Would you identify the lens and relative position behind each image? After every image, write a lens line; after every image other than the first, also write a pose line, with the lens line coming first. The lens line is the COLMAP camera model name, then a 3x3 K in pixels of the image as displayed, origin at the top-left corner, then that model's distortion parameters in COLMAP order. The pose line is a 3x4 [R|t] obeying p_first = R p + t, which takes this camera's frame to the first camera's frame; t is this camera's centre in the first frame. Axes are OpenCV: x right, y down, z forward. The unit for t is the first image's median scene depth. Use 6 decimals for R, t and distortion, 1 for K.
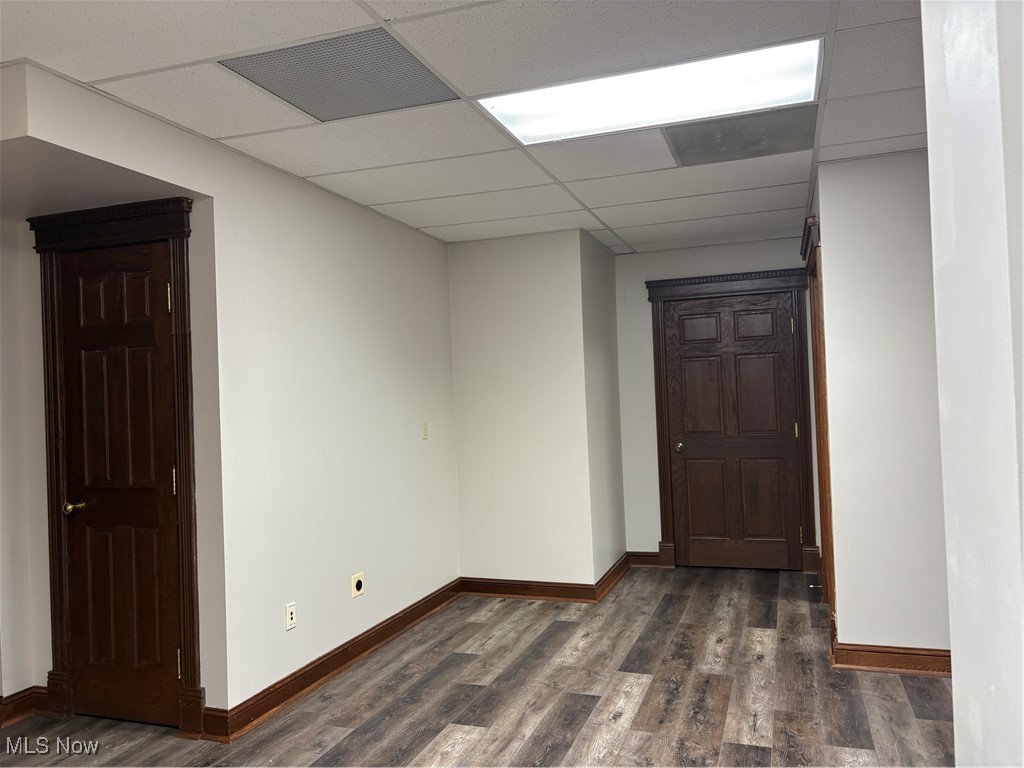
lens RADIAL K [[778.0, 0, 509.7], [0, 778.0, 385.6], [0, 0, 1]] dist [0.053636, -0.054834]
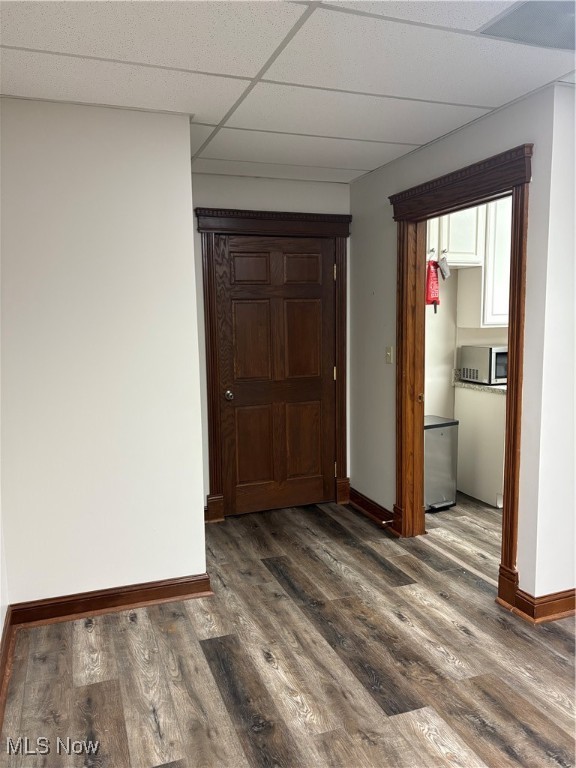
lens RADIAL K [[583.5, 0, 282.7], [0, 583.5, 388.3], [0, 0, 1]] dist [0.053636, -0.054834]
pose [[0.768089, -0.053686, 0.638089, -0.292633], [-0.019483, 0.994059, 0.107088, -0.008739], [-0.640047, -0.094685, 0.762480, 0.676258]]
